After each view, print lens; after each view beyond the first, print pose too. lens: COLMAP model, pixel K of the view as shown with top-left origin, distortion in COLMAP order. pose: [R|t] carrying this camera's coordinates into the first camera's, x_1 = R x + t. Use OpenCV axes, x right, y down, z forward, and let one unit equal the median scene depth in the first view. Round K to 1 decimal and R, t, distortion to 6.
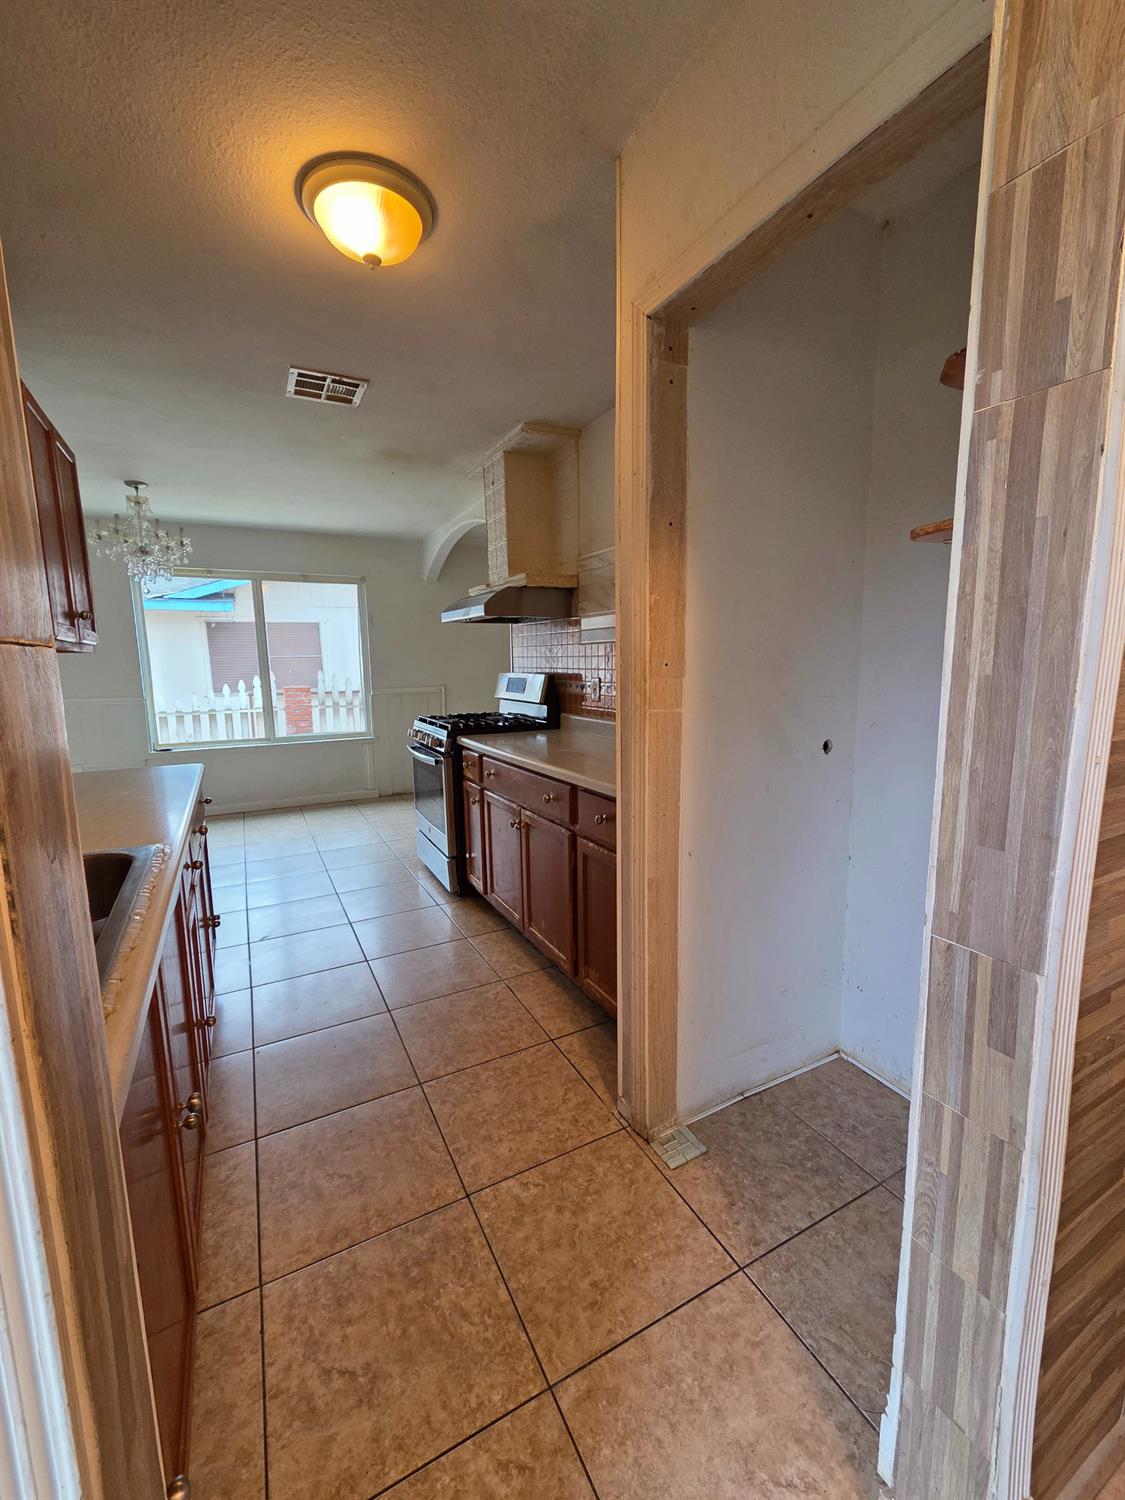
lens RADIAL K [[613.8, 0, 567.9], [0, 613.8, 749.4], [0, 0, 1]] dist [0.002836, -0.000490]
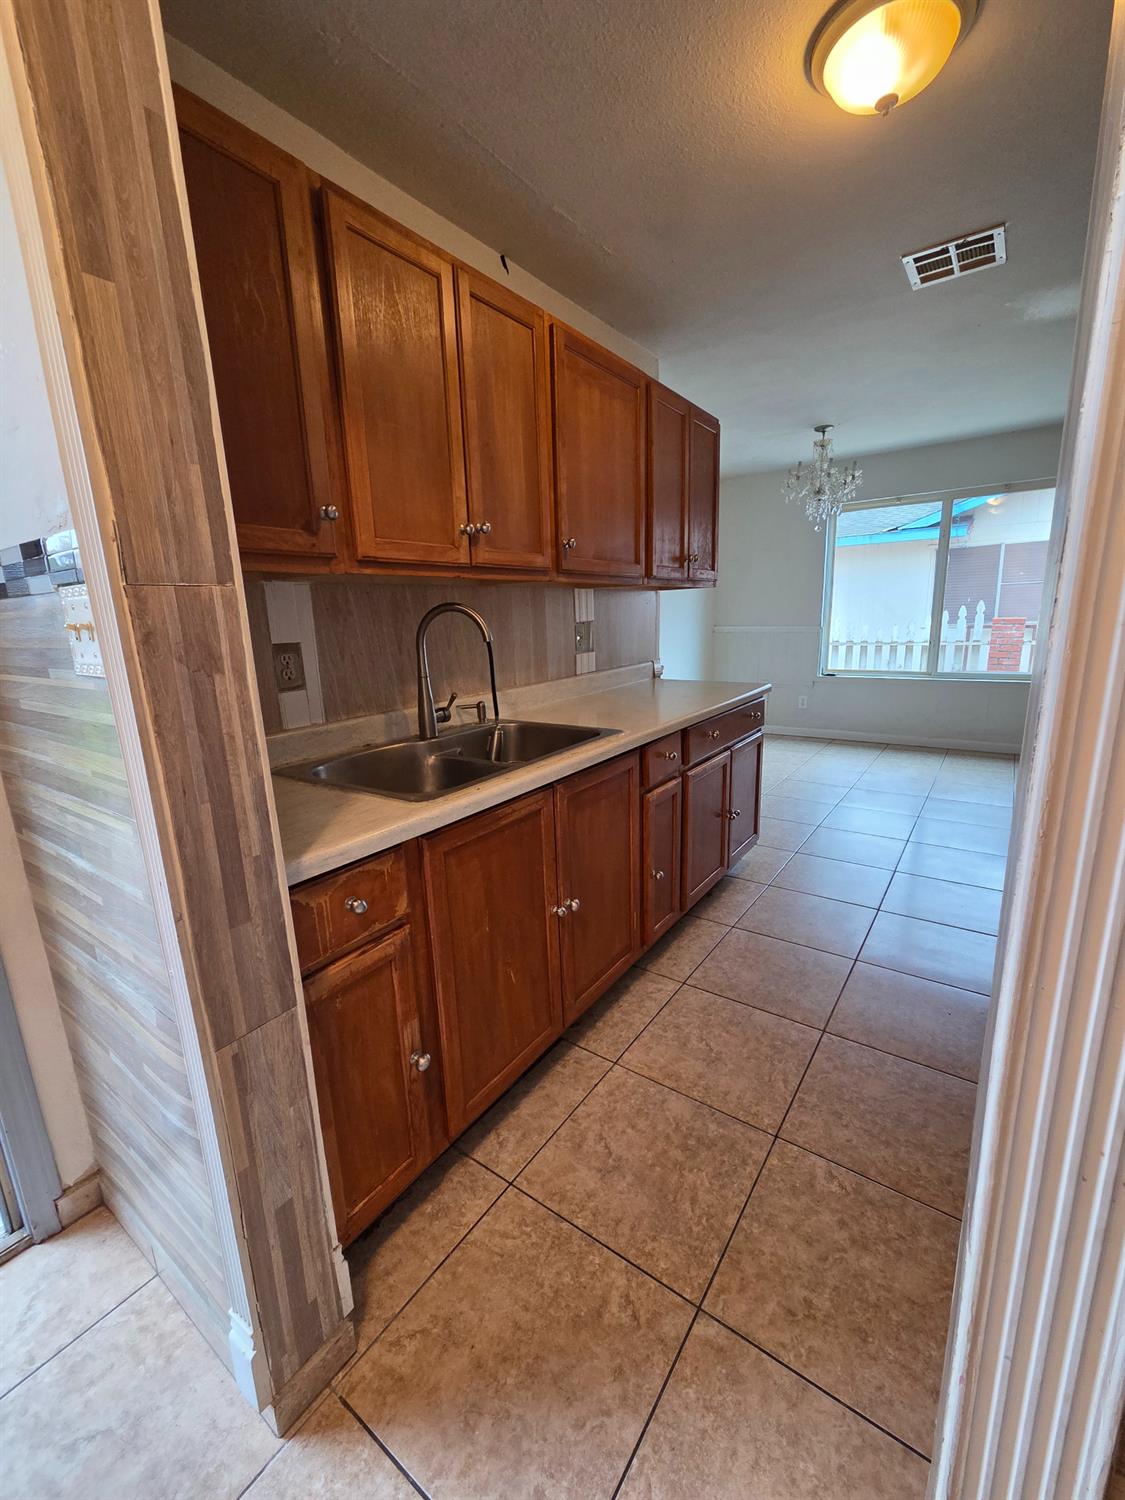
lens RADIAL K [[613.8, 0, 566.6], [0, 613.8, 751.6], [0, 0, 1]] dist [0.002836, -0.000490]
pose [[0.446852, 0.195377, -0.873013, 0.485850], [-0.096412, 0.980694, 0.170127, -0.021438], [0.889397, 0.008147, 0.457062, 0.271399]]
